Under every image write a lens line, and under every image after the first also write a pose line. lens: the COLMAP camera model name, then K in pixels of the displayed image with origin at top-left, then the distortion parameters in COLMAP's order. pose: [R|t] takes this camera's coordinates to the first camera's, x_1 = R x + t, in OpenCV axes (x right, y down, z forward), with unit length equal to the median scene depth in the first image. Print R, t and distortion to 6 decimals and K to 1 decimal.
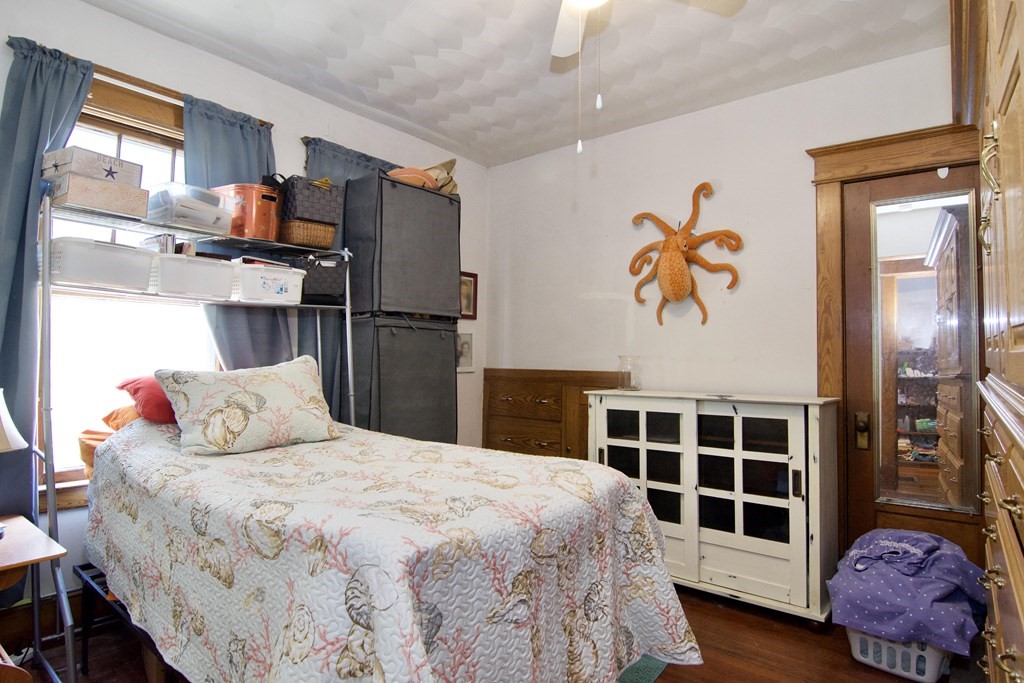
lens RADIAL K [[541.4, 0, 513.7], [0, 541.4, 337.6], [0, 0, 1]] dist [-0.000339, -0.016283]
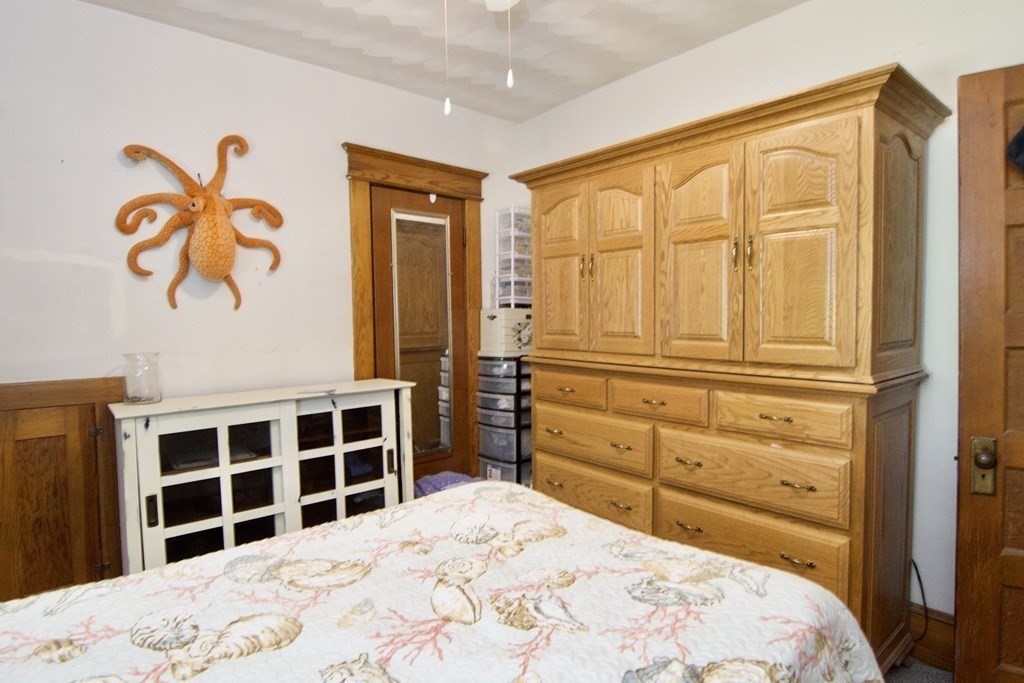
lens RADIAL K [[541.4, 0, 513.7], [0, 541.4, 337.6], [0, 0, 1]] dist [-0.000339, -0.016283]
pose [[0.212063, -0.047255, 0.976113, -0.418472], [-0.019276, 0.998434, 0.052523, -0.036489], [-0.977066, -0.029954, 0.210820, 0.465796]]
